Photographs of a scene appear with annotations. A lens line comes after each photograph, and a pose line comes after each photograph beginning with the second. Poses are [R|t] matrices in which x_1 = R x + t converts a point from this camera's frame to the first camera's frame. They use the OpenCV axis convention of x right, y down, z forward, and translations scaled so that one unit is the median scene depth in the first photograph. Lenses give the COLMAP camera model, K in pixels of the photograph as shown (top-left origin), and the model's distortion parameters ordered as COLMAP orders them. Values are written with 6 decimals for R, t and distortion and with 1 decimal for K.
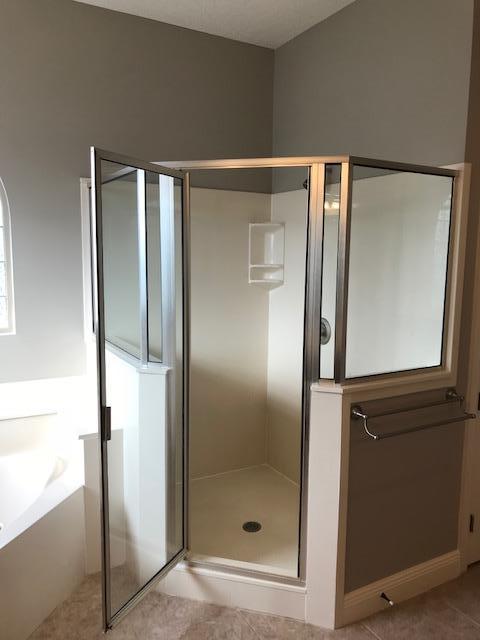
lens RADIAL K [[523.5, 0, 243.5], [0, 523.5, 321.2], [0, 0, 1]] dist [0.032940, -0.059556]
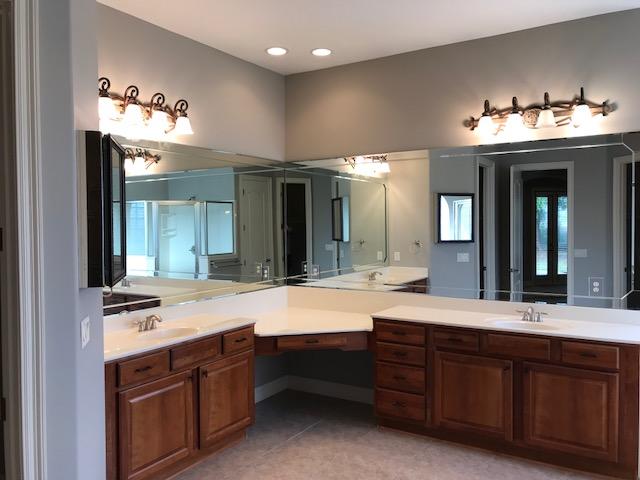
lens RADIAL K [[523.5, 0, 318.7], [0, 523.5, 235.9], [0, 0, 1]] dist [0.032940, -0.059556]
pose [[0.898324, -0.039719, 0.437534, -0.694958], [0.082637, 0.993405, -0.079485, 0.310645], [-0.431491, 0.107560, 0.895682, -2.590267]]
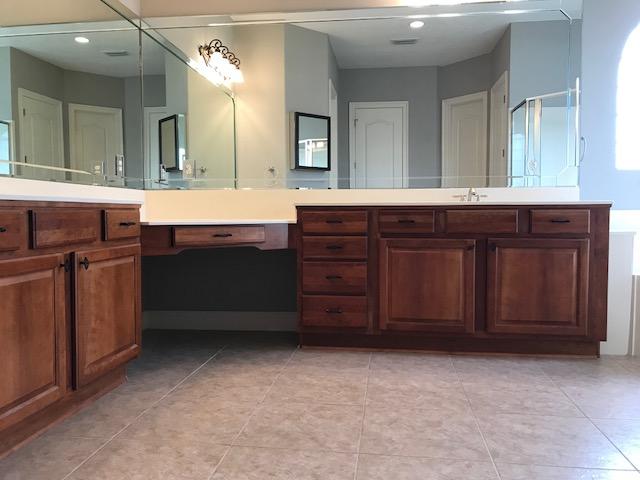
lens RADIAL K [[523.5, 0, 323.0], [0, 523.5, 234.3], [0, 0, 1]] dist [0.032940, -0.059556]
pose [[0.616288, -0.047561, 0.786084, -0.796214], [0.109839, 0.993609, -0.025996, 0.563157], [-0.779824, 0.102363, 0.617573, -1.975533]]
